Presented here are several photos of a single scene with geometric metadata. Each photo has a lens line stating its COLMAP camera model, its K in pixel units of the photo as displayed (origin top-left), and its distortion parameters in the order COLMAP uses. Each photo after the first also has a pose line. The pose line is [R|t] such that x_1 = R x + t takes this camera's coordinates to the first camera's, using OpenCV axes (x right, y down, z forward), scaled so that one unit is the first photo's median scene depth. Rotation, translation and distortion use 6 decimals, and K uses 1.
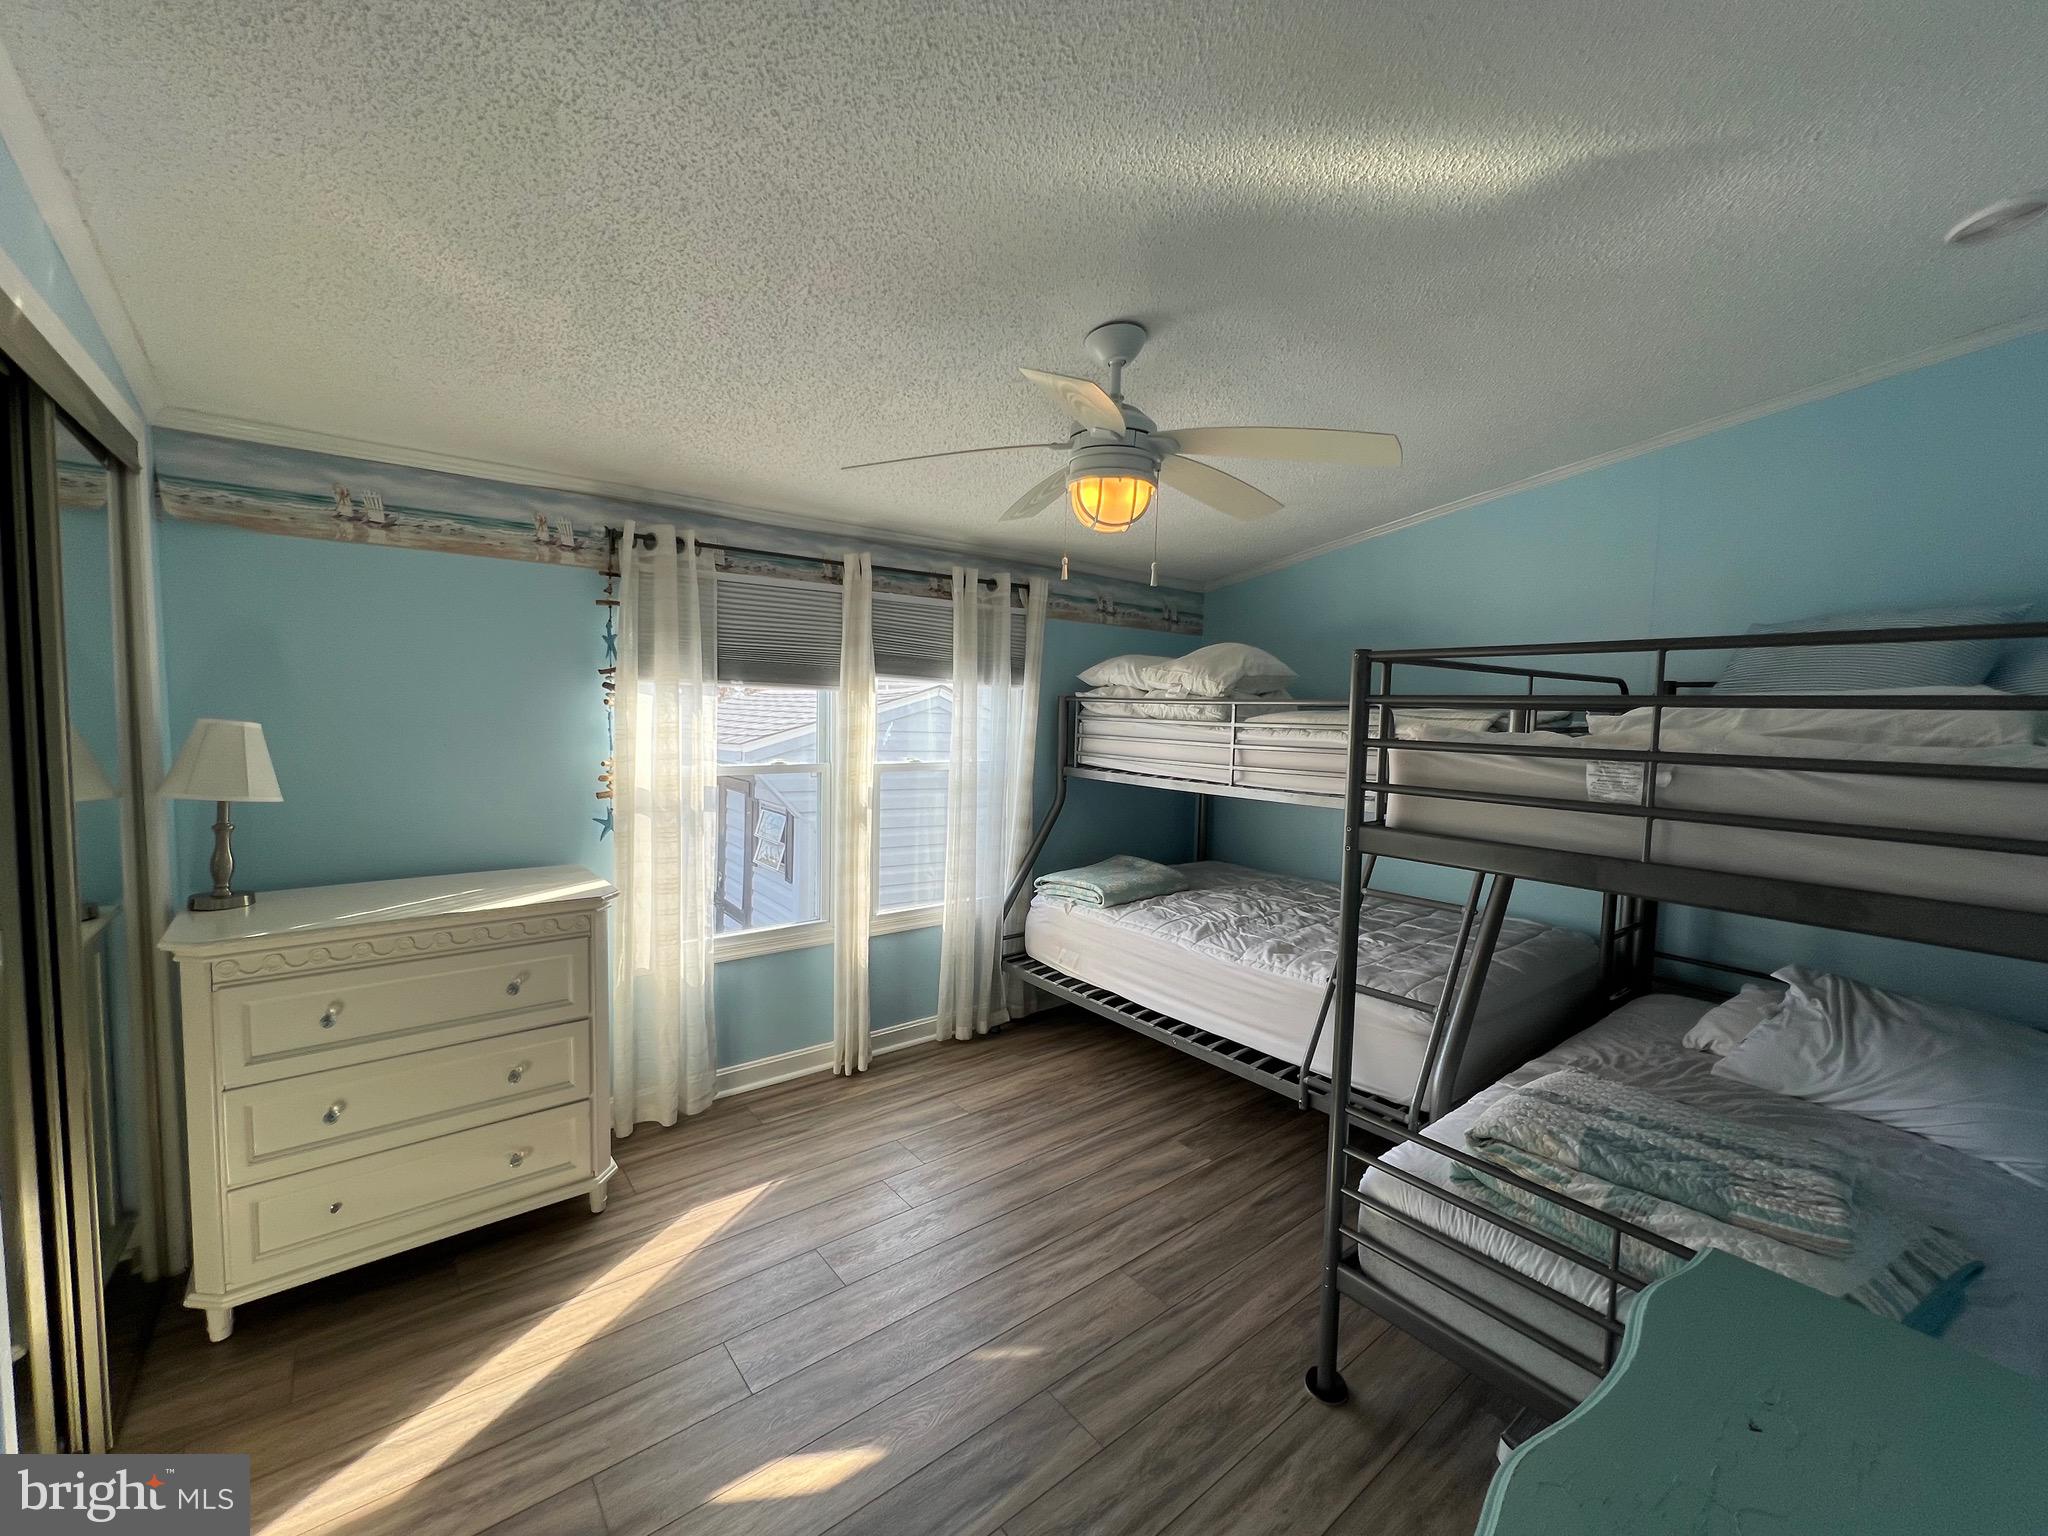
lens RADIAL K [[825.2, 0, 1015.7], [0, 825.2, 765.7], [0, 0, 1]] dist [-0.000732, -0.000378]
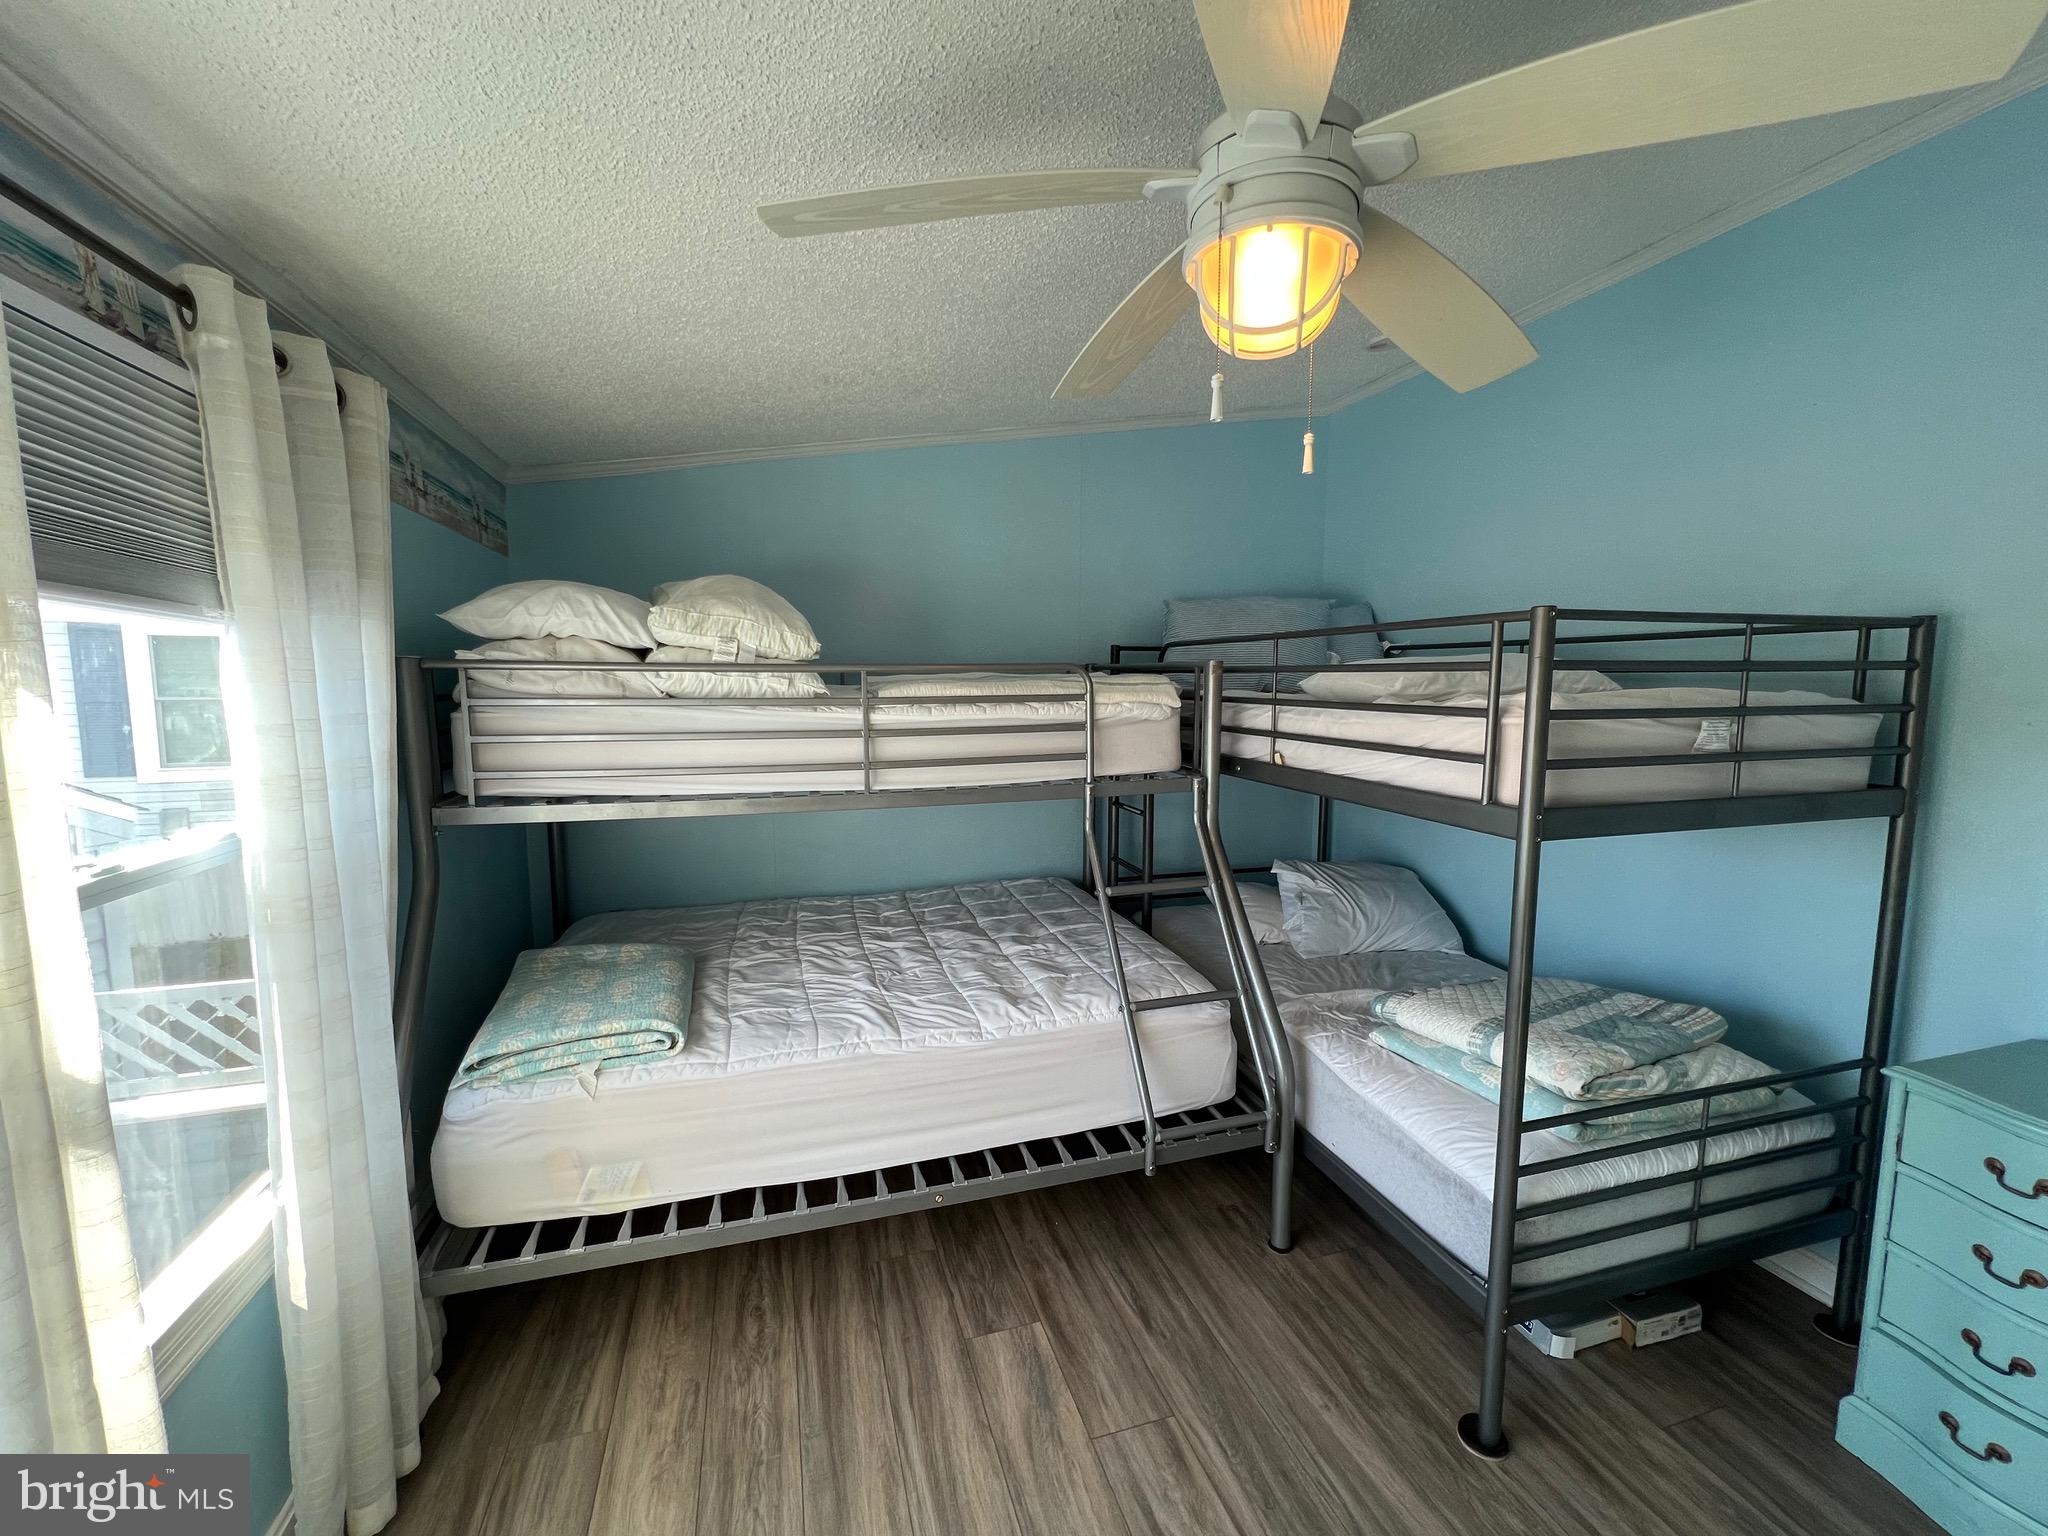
lens RADIAL K [[825.2, 0, 1020.0], [0, 825.2, 769.6], [0, 0, 1]] dist [-0.000732, -0.000378]
pose [[0.367751, -0.123507, 0.921686, -0.359267], [0.076133, 0.991812, 0.102528, -0.062719], [-0.926803, 0.032466, 0.374143, 0.735684]]
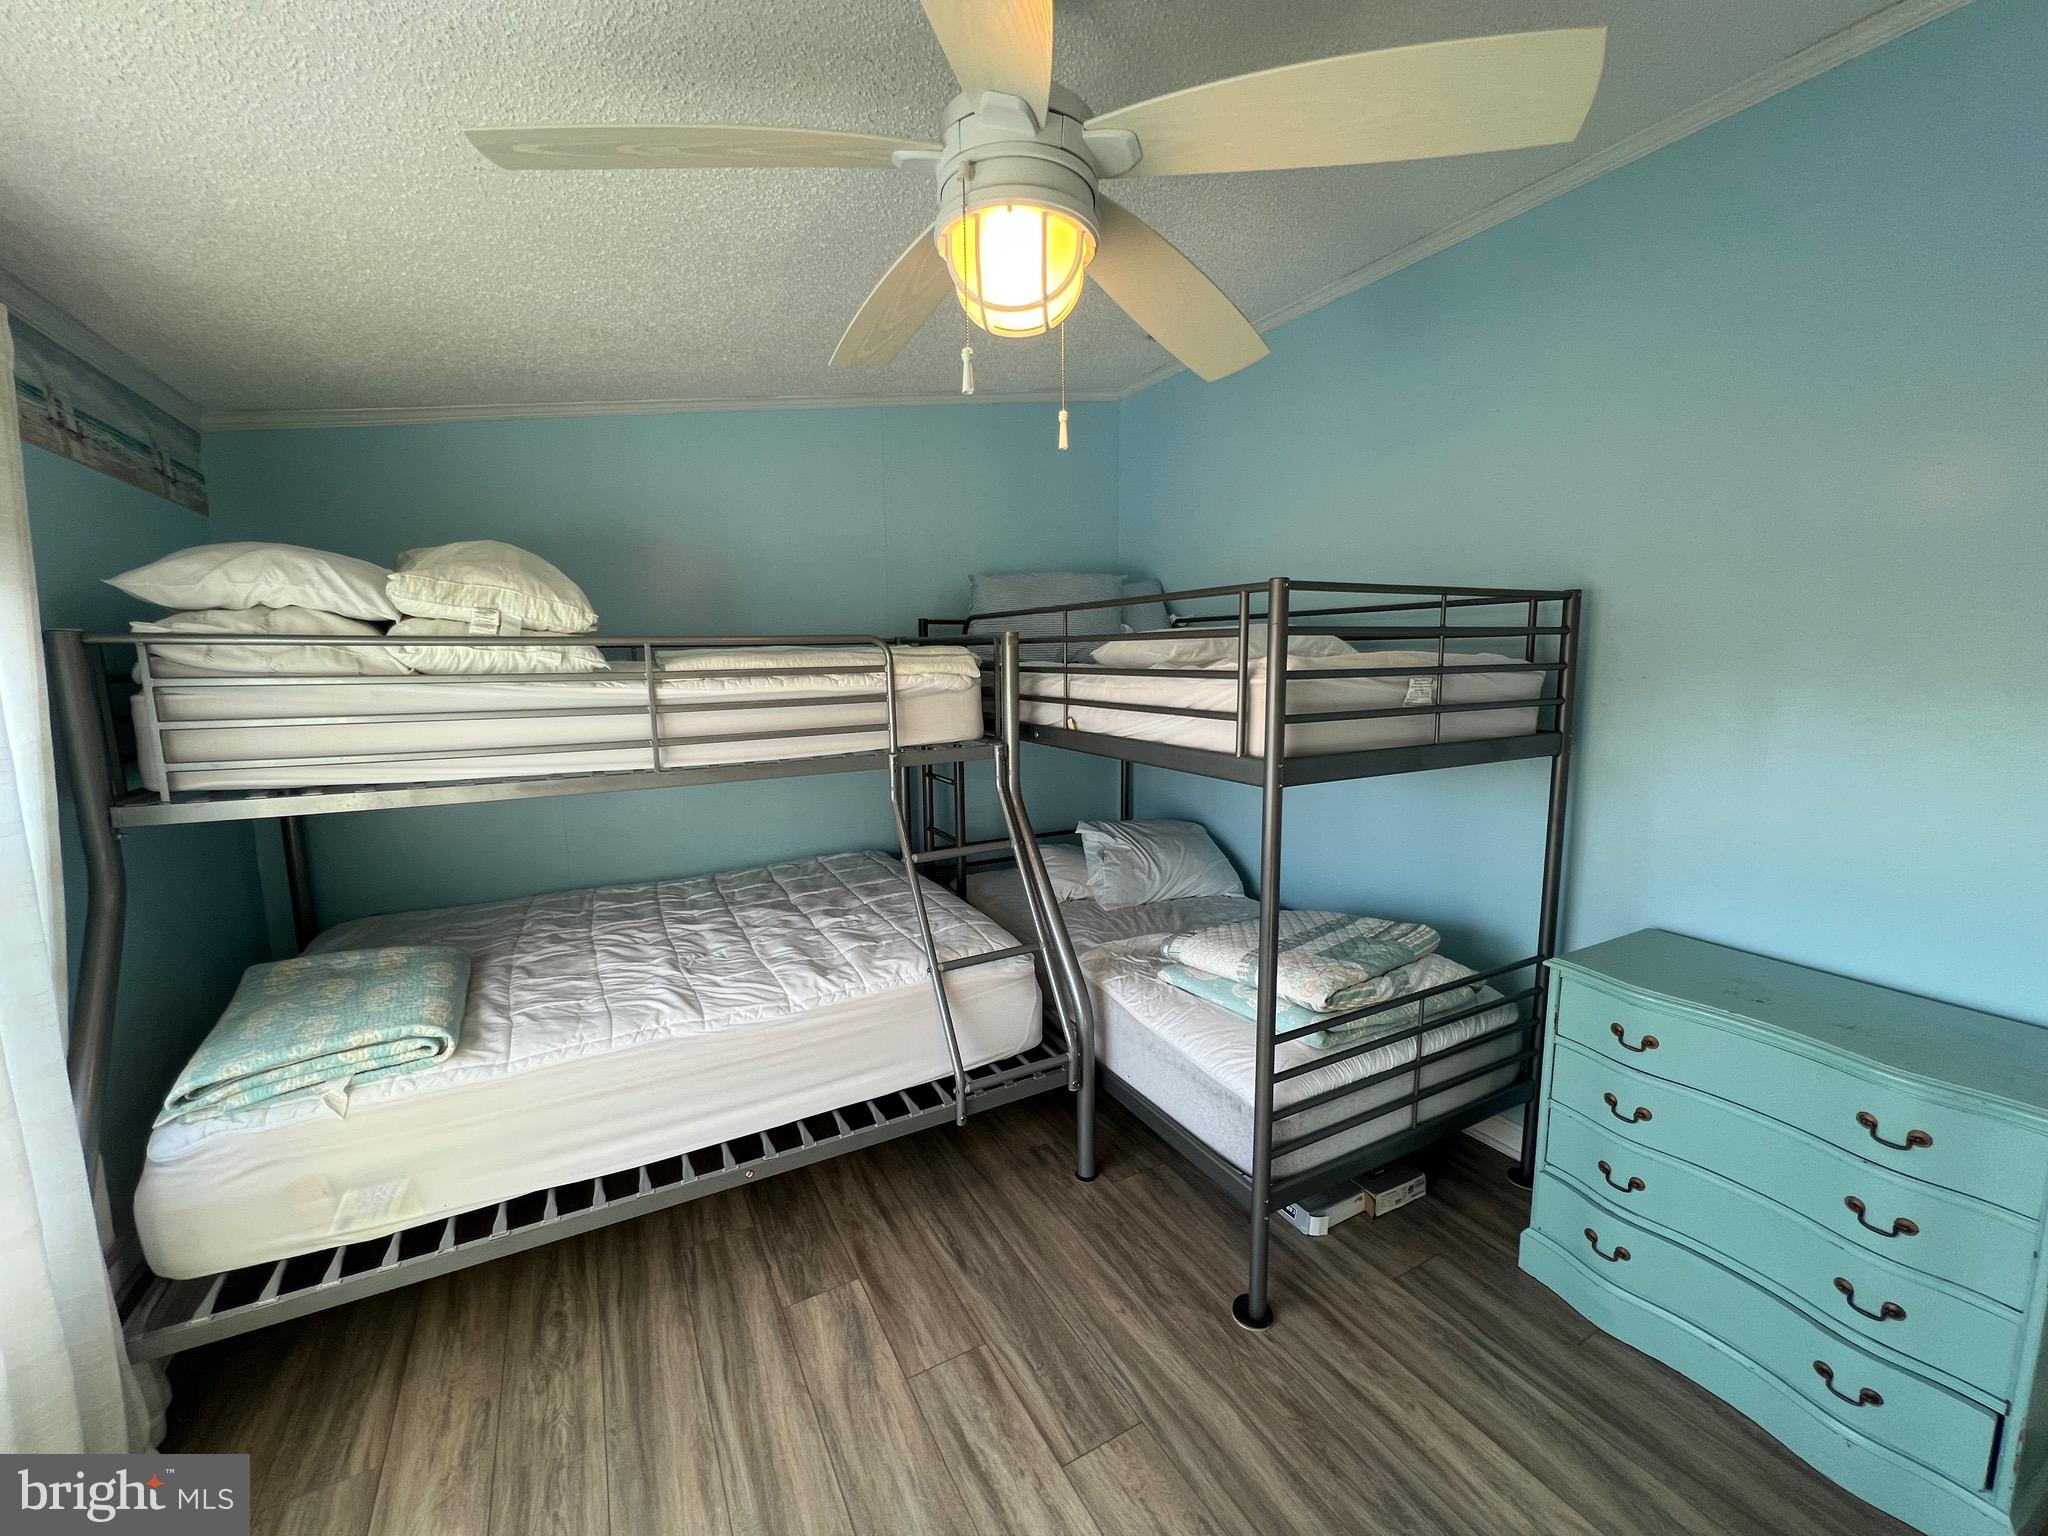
lens RADIAL K [[815.5, 0, 1019.5], [0, 815.5, 769.1], [0, 0, 1]] dist [-0.000331, -0.000261]
pose [[0.170592, -0.159914, 0.972279, -0.360537], [0.086812, 0.985345, 0.146832, -0.053970], [-0.981510, 0.059357, 0.181974, 0.704132]]
